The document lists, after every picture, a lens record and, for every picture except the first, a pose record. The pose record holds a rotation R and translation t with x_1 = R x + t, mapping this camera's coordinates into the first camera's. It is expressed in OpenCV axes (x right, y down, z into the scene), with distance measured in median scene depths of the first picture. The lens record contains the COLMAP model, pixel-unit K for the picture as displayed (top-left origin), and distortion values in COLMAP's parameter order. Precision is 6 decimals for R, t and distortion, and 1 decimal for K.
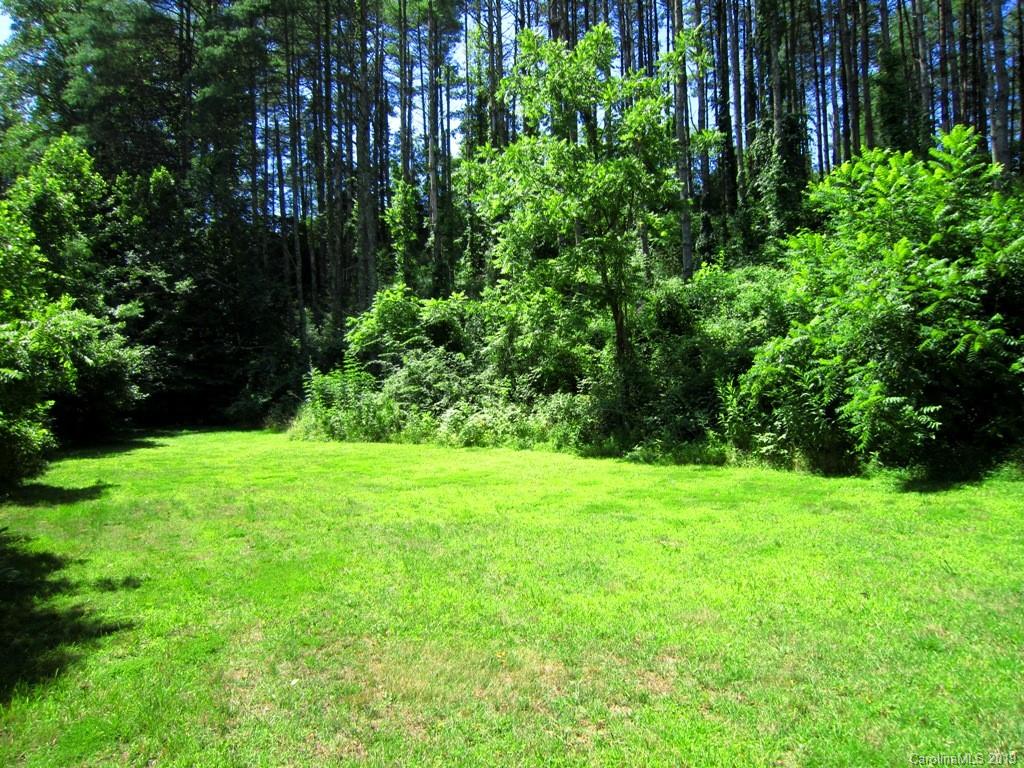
lens RADIAL K [[714.7, 0, 512.0], [0, 714.7, 384.0], [0, 0, 1]] dist [0.001193, 0.000151]
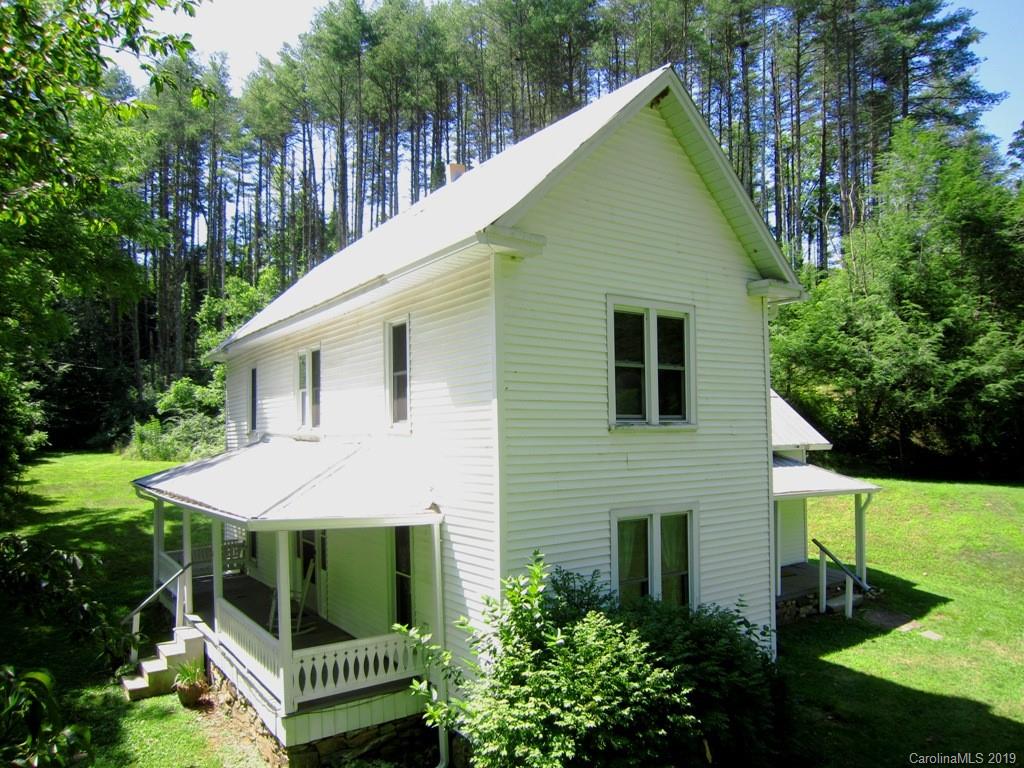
lens RADIAL K [[736.3, 0, 512.0], [0, 736.3, 384.0], [0, 0, 1]] dist [-0.003595, -0.001129]
pose [[0.990482, 0.011850, 0.137130, 0.460914], [-0.010975, 0.999914, -0.007131, -0.123729], [-0.137203, 0.005558, 0.990527, -1.127366]]
